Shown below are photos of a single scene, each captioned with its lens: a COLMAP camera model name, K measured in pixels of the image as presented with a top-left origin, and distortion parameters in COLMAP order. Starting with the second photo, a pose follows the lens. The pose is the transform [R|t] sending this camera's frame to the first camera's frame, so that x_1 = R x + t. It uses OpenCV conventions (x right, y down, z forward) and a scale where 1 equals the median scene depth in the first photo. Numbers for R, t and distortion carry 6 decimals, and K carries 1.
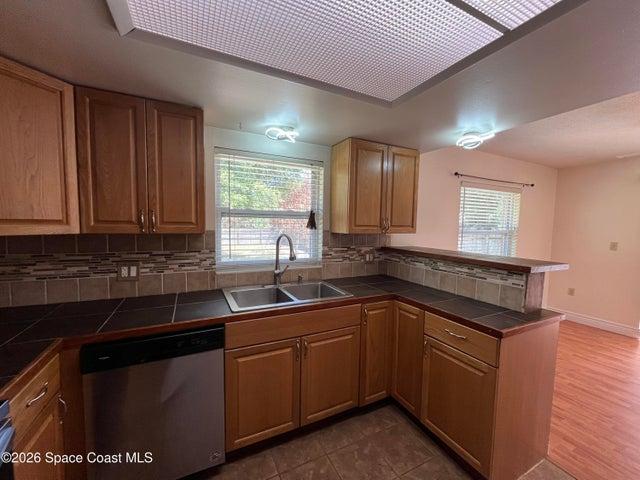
lens RADIAL K [[261.1, 0, 320.9], [0, 261.1, 240.4], [0, 0, 1]] dist [0.002018, 0.000289]
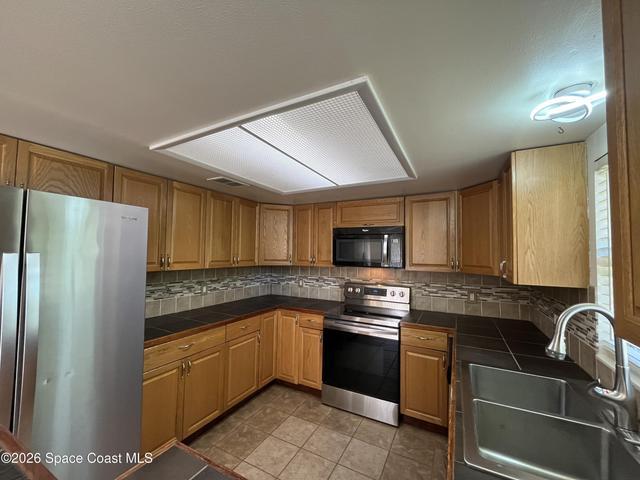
lens RADIAL K [[261.1, 0, 320.1], [0, 261.1, 241.8], [0, 0, 1]] dist [0.002018, 0.000289]
pose [[-0.812757, -0.060247, -0.579479, 0.468426], [-0.075517, 0.997142, 0.002247, -0.088321], [0.577687, 0.045586, -0.814984, 0.986851]]
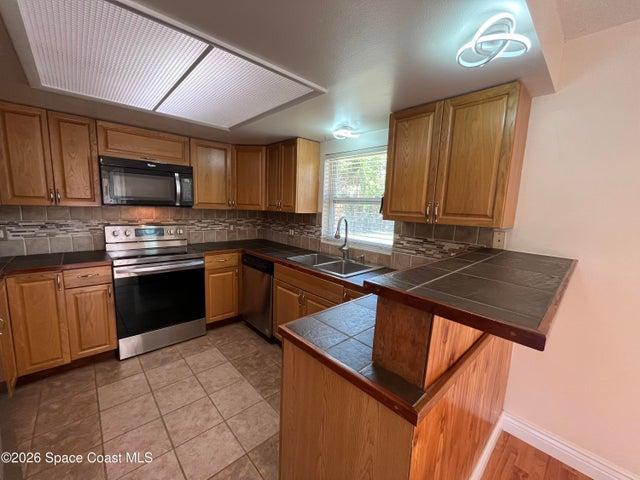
lens RADIAL K [[261.1, 0, 321.2], [0, 261.1, 240.9], [0, 0, 1]] dist [0.002018, 0.000289]
pose [[0.284327, 0.118458, -0.951381, 0.891494], [-0.100964, 0.990519, 0.093158, -0.013950], [0.953396, 0.069568, 0.293591, 0.500676]]
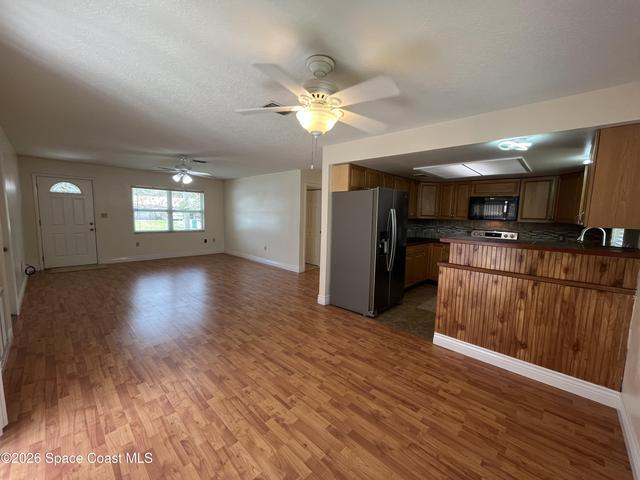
lens RADIAL K [[261.1, 0, 317.7], [0, 261.1, 240.8], [0, 0, 1]] dist [0.002018, 0.000289]
pose [[-0.940872, -0.015288, -0.338417, 1.635995], [-0.075241, 0.983460, 0.164759, -0.060265], [0.330301, 0.180480, -0.926460, 1.671422]]
